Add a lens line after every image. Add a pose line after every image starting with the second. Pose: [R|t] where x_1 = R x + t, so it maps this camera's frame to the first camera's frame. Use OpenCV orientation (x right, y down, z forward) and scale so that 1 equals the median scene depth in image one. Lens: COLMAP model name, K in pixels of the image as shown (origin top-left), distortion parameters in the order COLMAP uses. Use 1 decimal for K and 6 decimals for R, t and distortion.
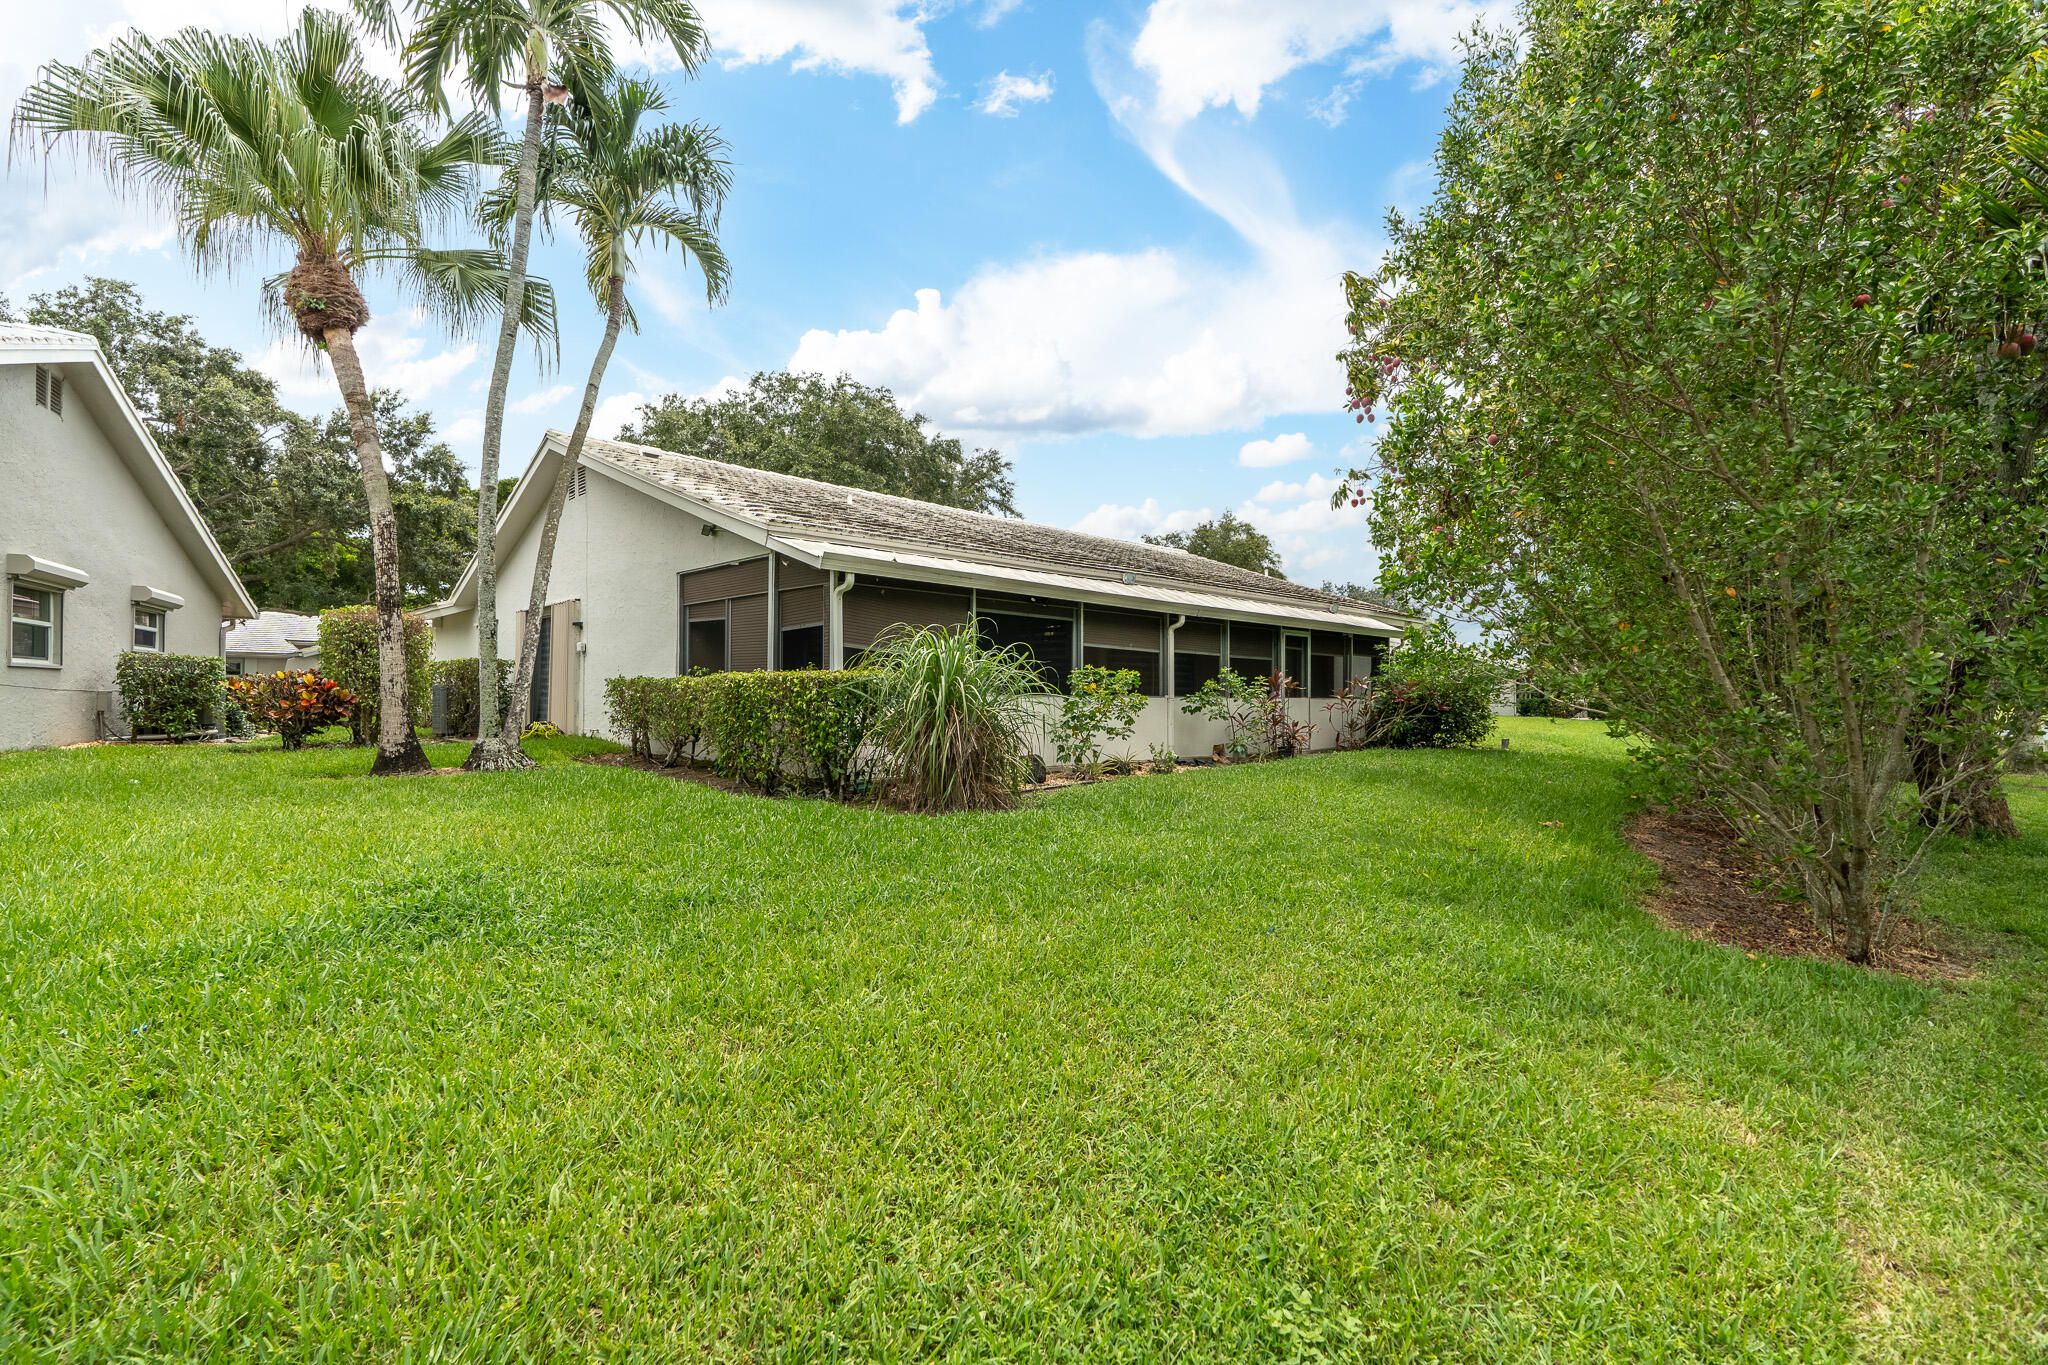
lens RADIAL K [[850.3, 0, 1024.0], [0, 850.3, 682.5], [0, 0, 1]] dist [0.035062, 0.000044]
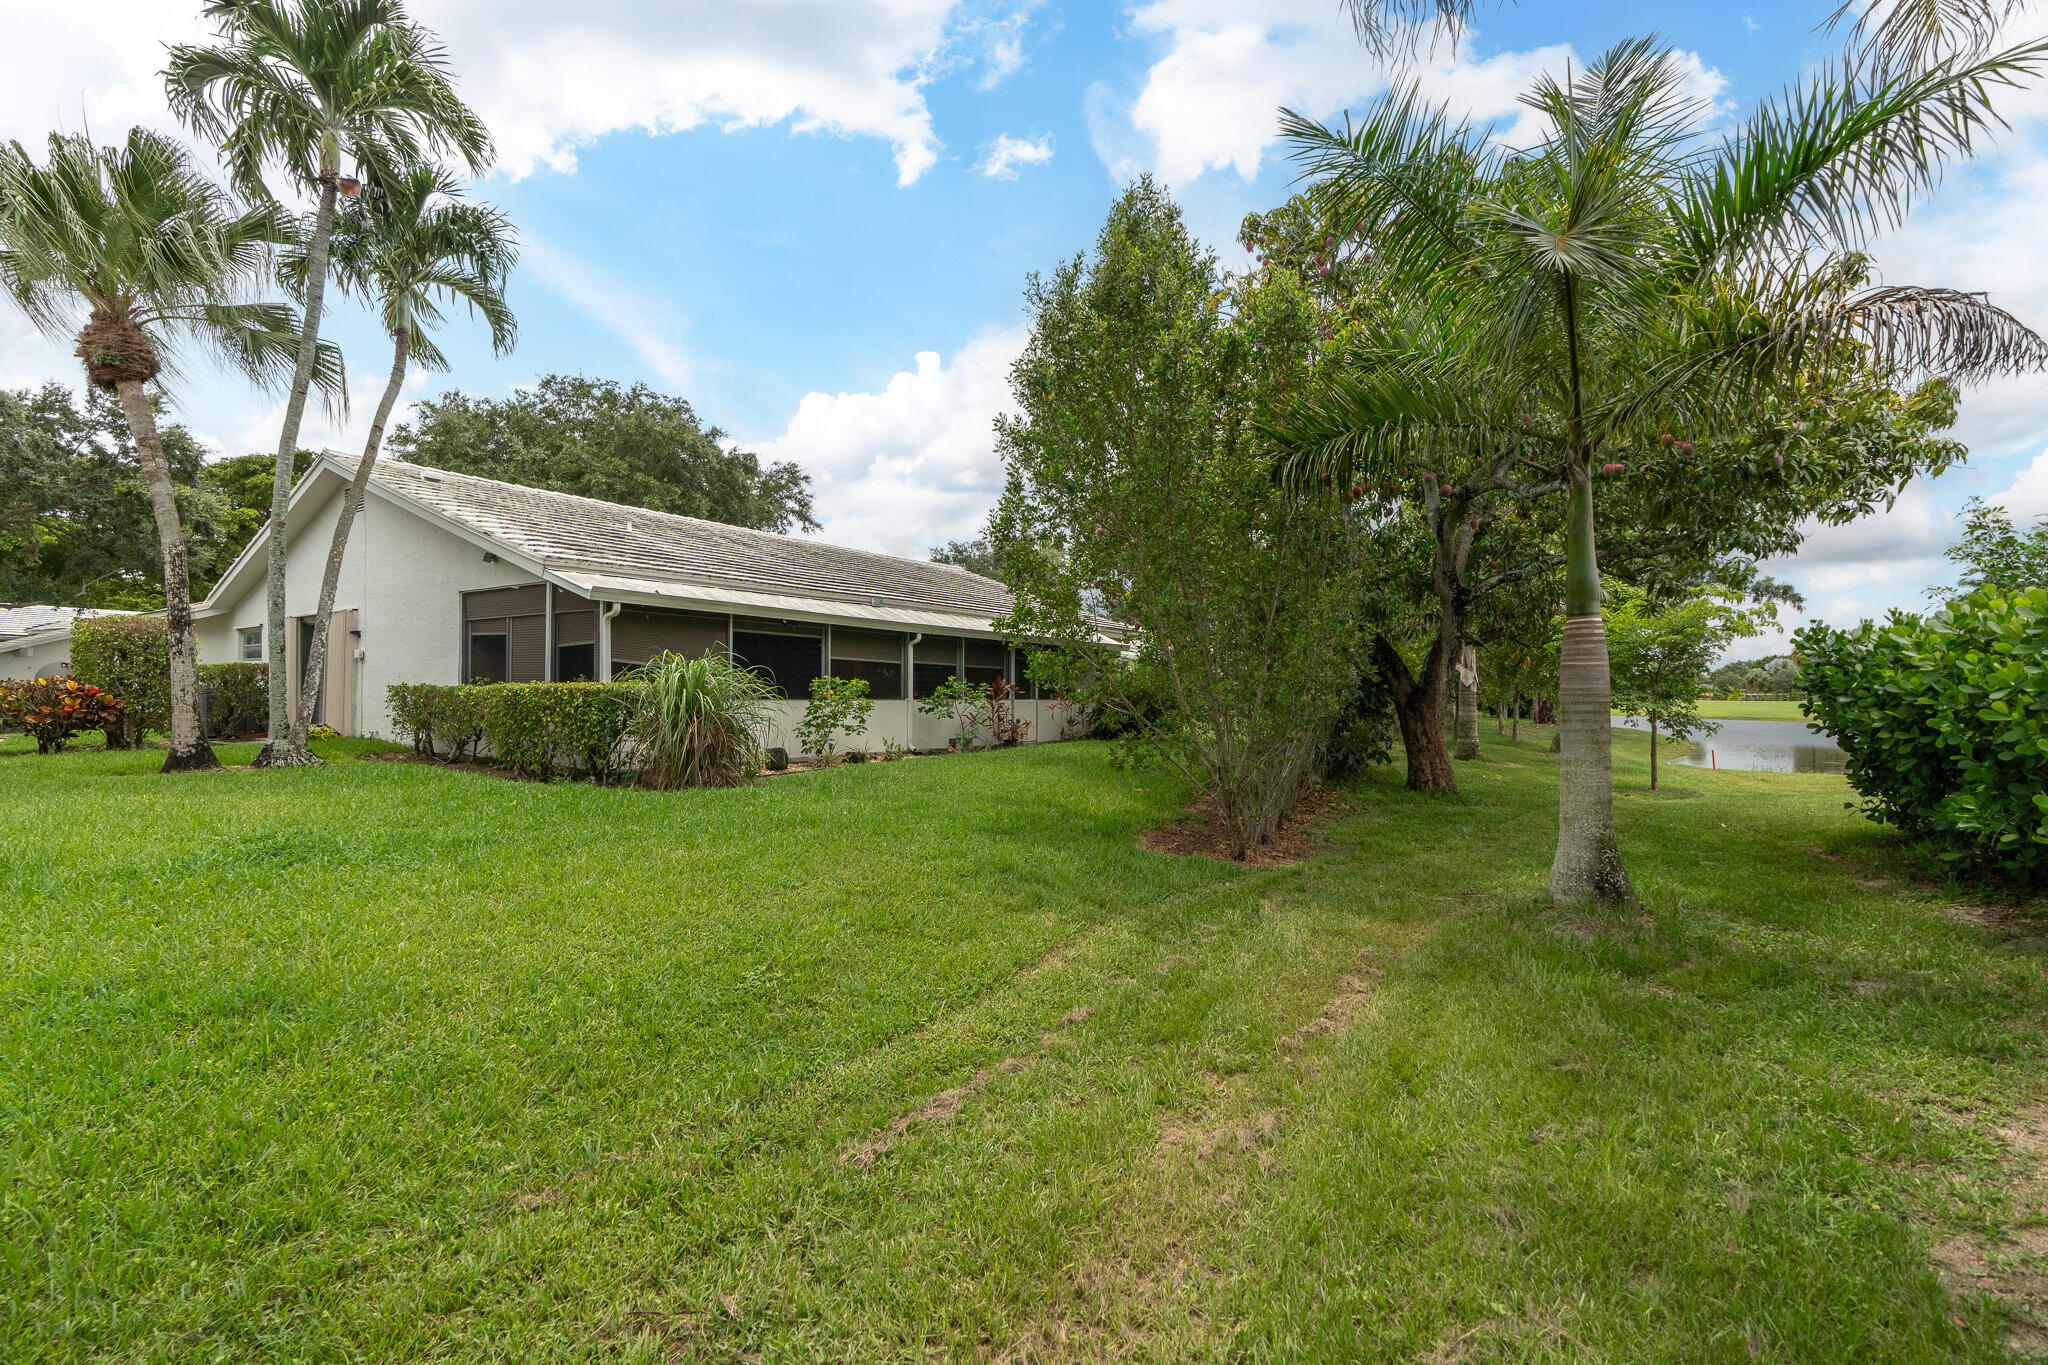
lens RADIAL K [[837.1, 0, 1024.0], [0, 837.1, 682.5], [0, 0, 1]] dist [0.009673, -0.000215]
pose [[0.978508, 0.001787, 0.206202, 0.091764], [-0.002495, 0.999992, 0.003177, -0.013357], [-0.206195, -0.003623, 0.978504, -0.232370]]
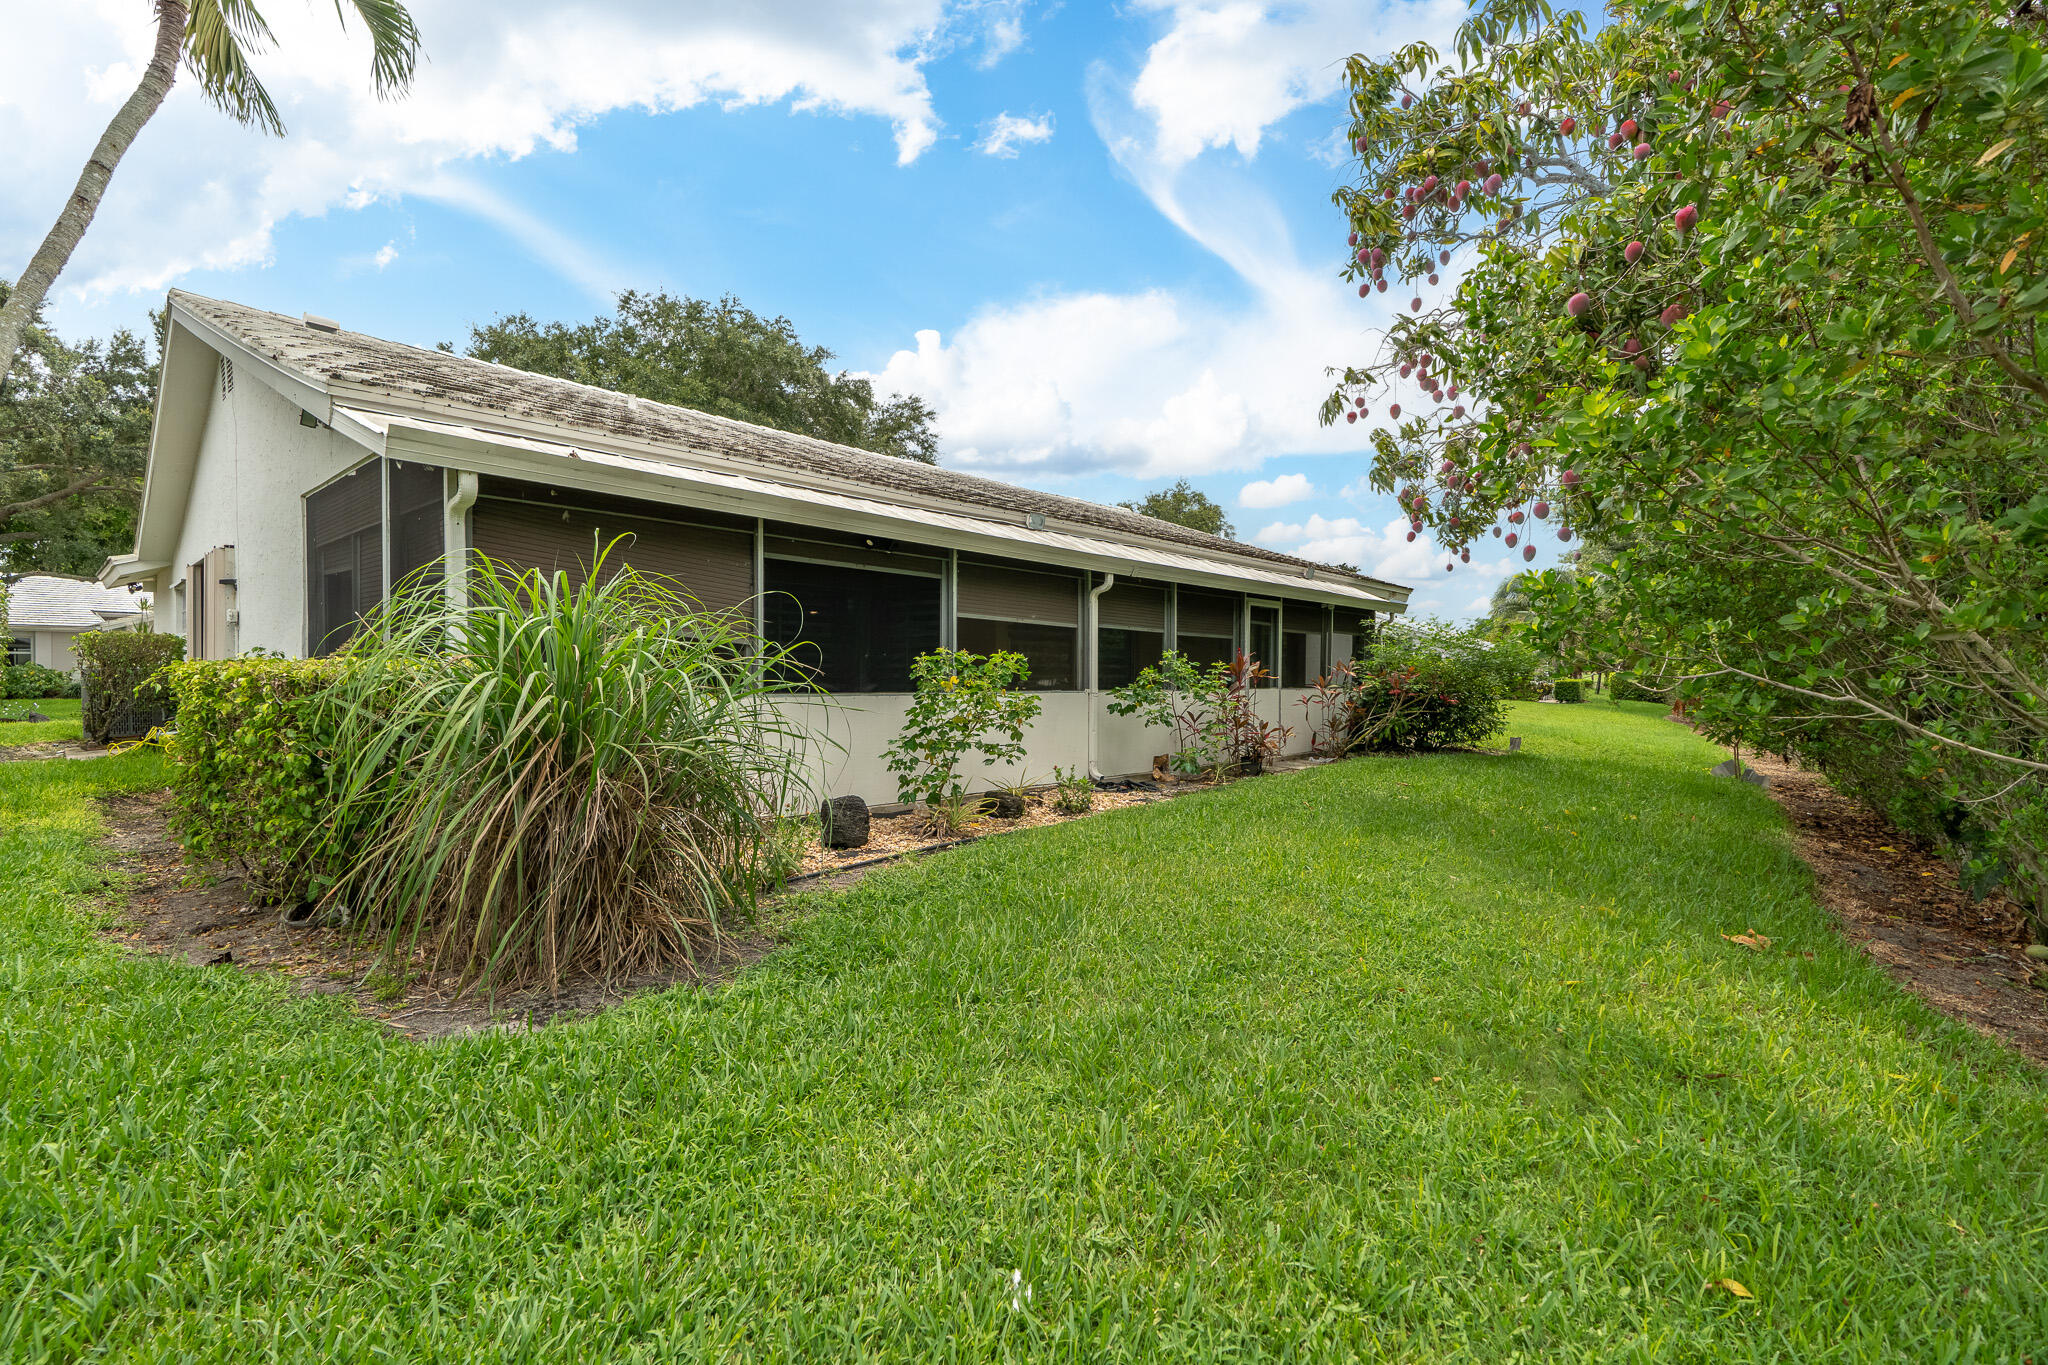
lens RADIAL K [[850.3, 0, 1024.0], [0, 850.3, 682.5], [0, 0, 1]] dist [0.035062, 0.000044]
pose [[0.998507, 0.000807, 0.054611, 0.084510], [-0.002208, 0.999670, 0.025590, -0.008567], [-0.054572, -0.025673, 0.998180, 0.331925]]
